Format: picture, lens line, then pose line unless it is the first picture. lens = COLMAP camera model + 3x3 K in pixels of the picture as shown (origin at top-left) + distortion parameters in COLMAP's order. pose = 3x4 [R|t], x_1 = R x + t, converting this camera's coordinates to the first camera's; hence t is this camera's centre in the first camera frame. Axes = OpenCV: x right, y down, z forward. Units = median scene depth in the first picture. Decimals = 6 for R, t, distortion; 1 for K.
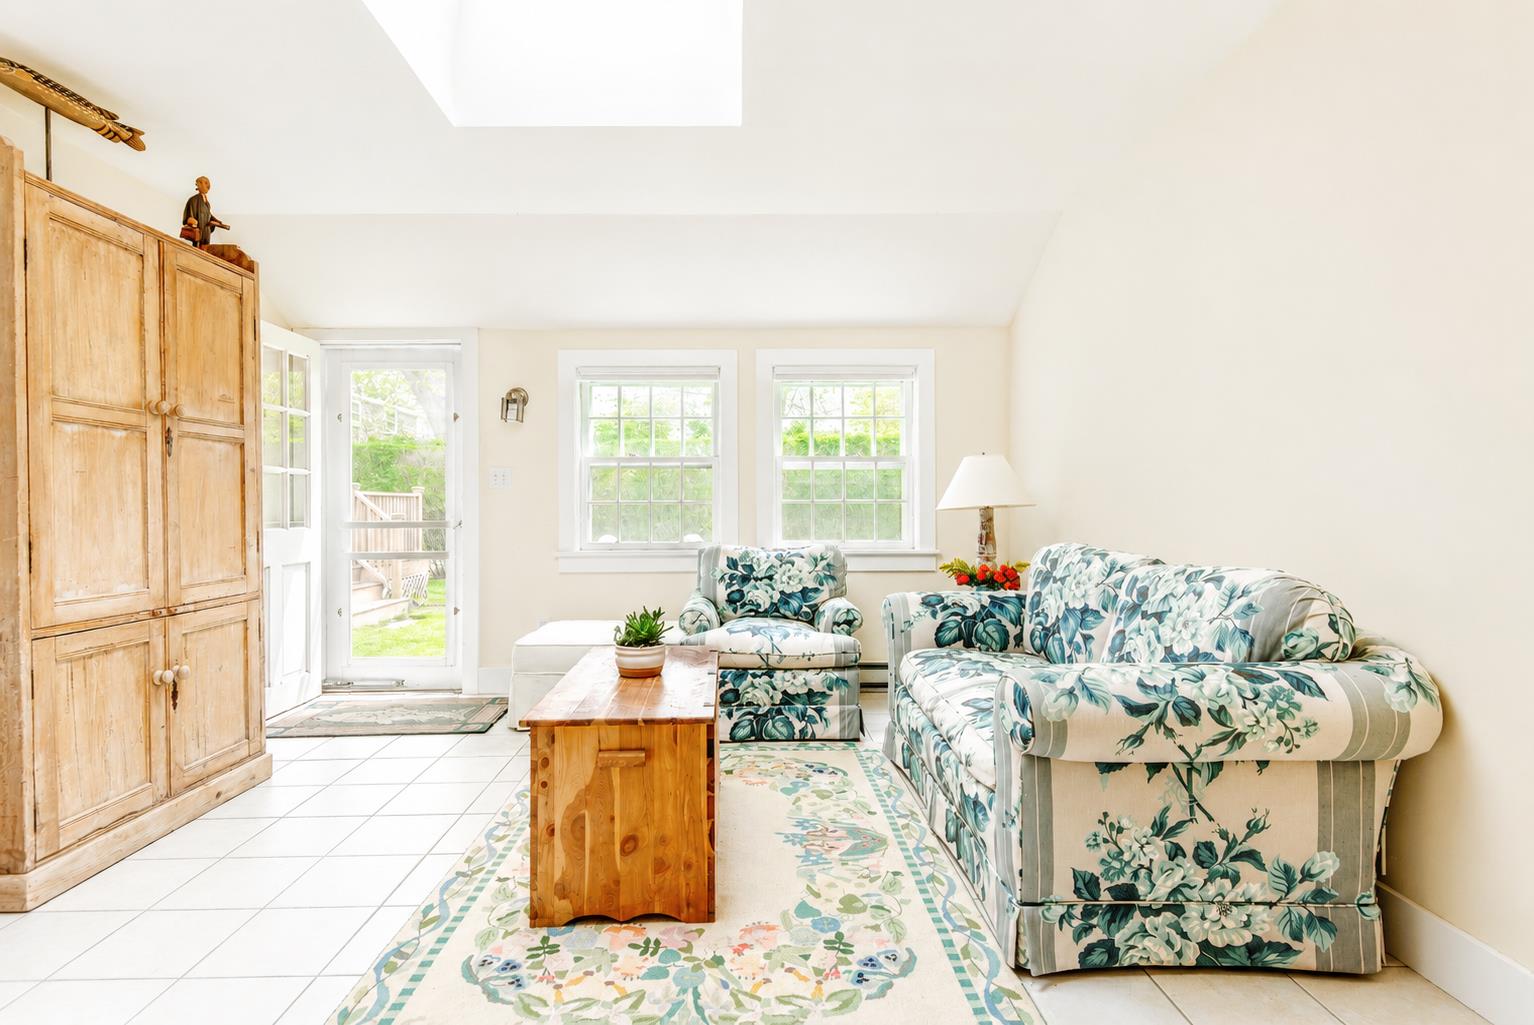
lens RADIAL K [[766.5, 0, 747.3], [0, 766.5, 497.3], [0, 0, 1]] dist [0.023611, -0.015385]
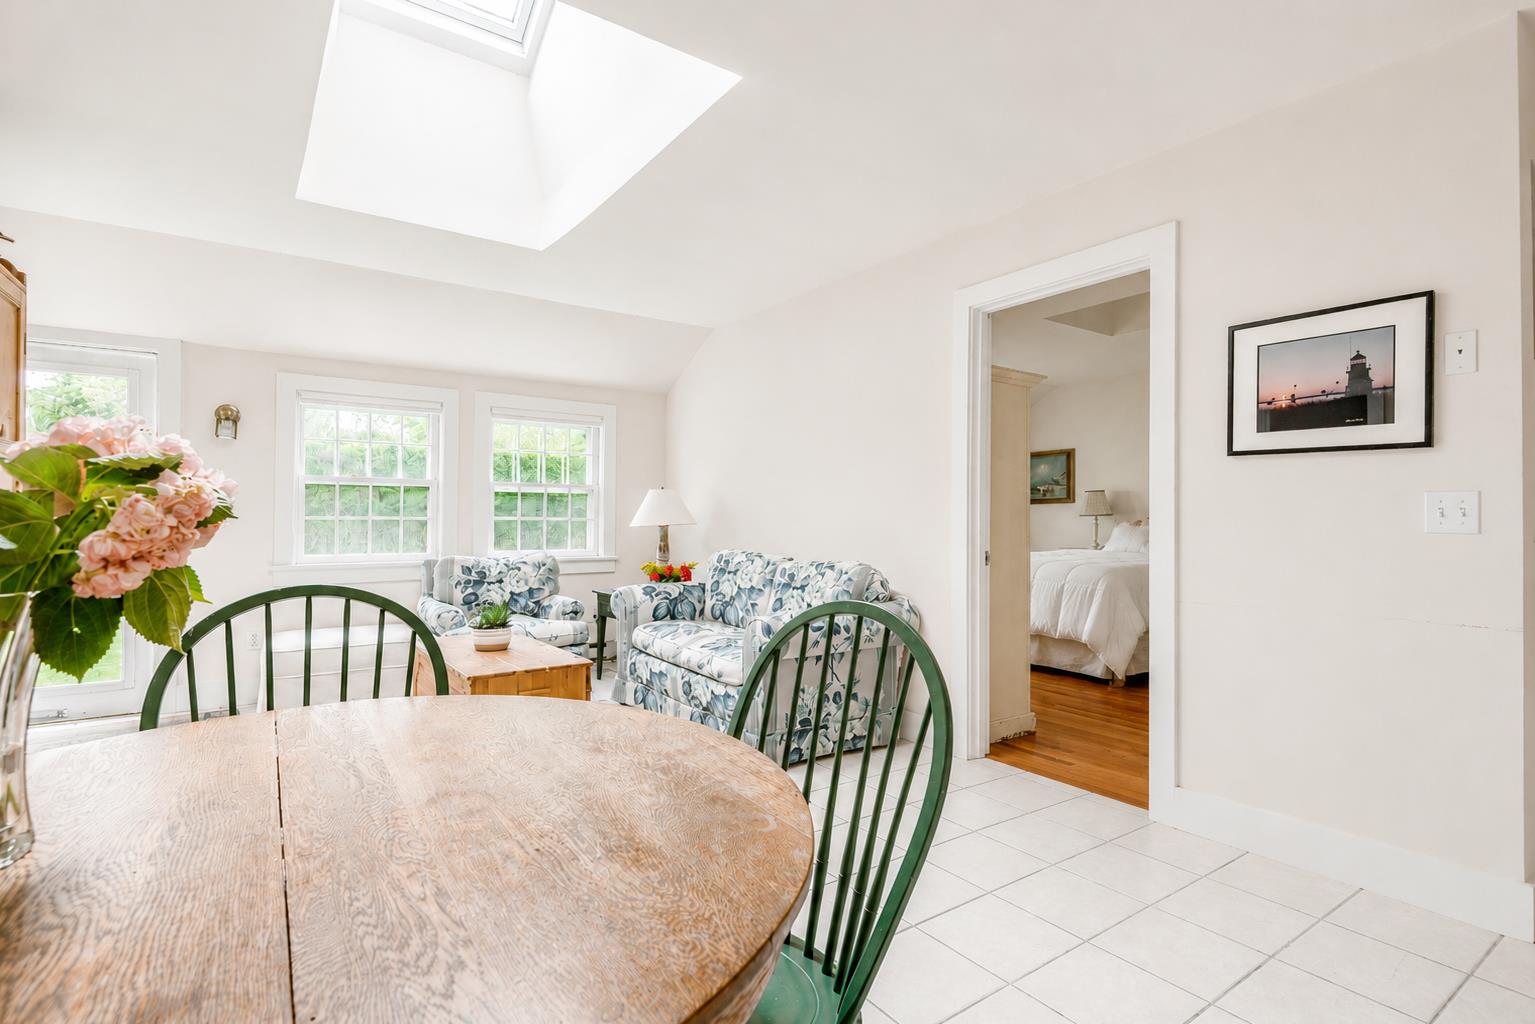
lens RADIAL K [[708.6, 0, 767.4], [0, 708.6, 504.7], [0, 0, 1]] dist [0.027917, -0.011378]
pose [[0.829235, 0.020583, 0.558521, -0.568760], [-0.017032, 0.999788, -0.011558, -0.028847], [-0.558640, 0.000071, 0.829410, -0.426377]]
